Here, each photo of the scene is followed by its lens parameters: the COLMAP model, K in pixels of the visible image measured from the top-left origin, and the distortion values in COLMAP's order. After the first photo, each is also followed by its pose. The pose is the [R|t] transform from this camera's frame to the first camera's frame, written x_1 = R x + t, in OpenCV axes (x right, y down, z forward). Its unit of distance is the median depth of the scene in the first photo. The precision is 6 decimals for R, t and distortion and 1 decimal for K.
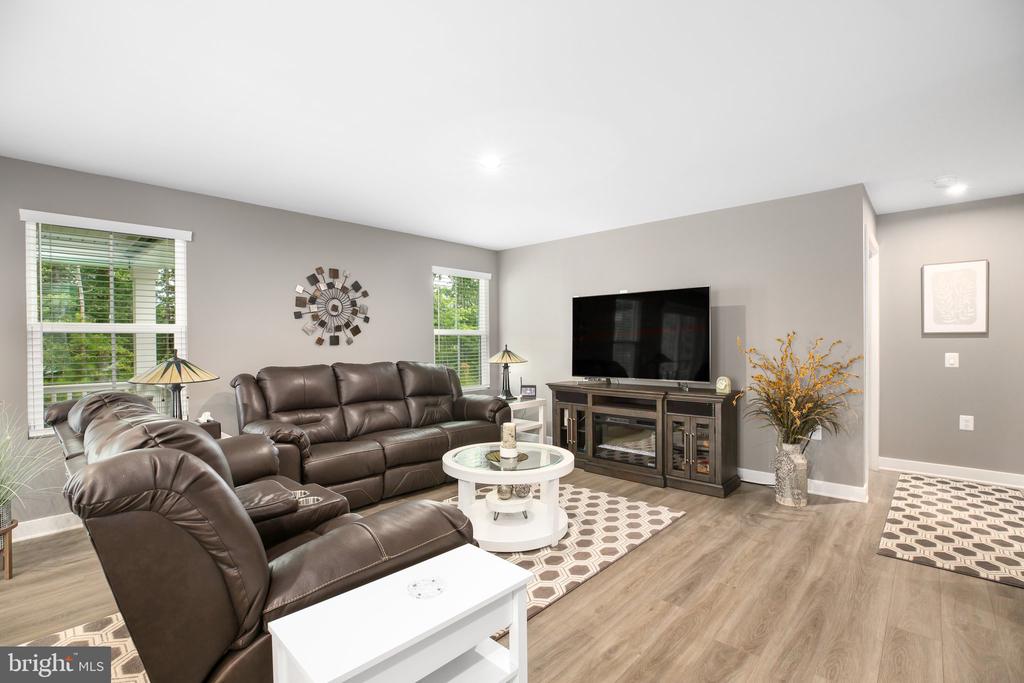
lens RADIAL K [[469.5, 0, 518.1], [0, 469.5, 338.9], [0, 0, 1]] dist [-0.023975, 0.000086]
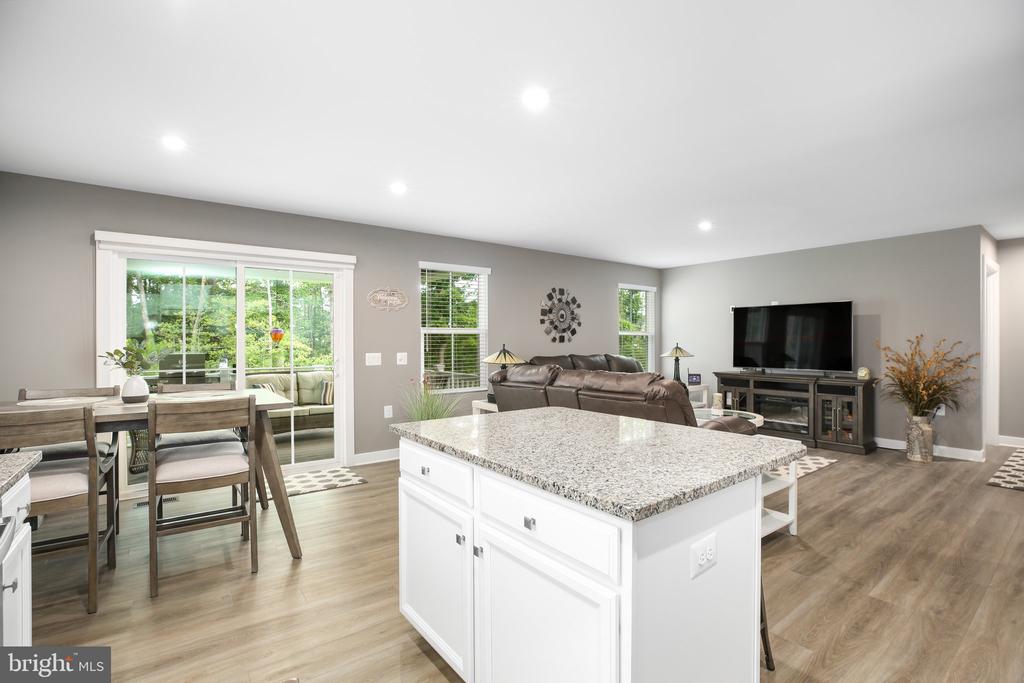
lens RADIAL K [[472.5, 0, 526.5], [0, 472.5, 336.1], [0, 0, 1]] dist [-0.014126, 0.000816]
pose [[0.987196, 0.005105, -0.159433, -0.295262], [-0.005871, 0.999973, -0.004333, 0.001696], [0.159407, 0.005213, 0.987199, -0.477276]]
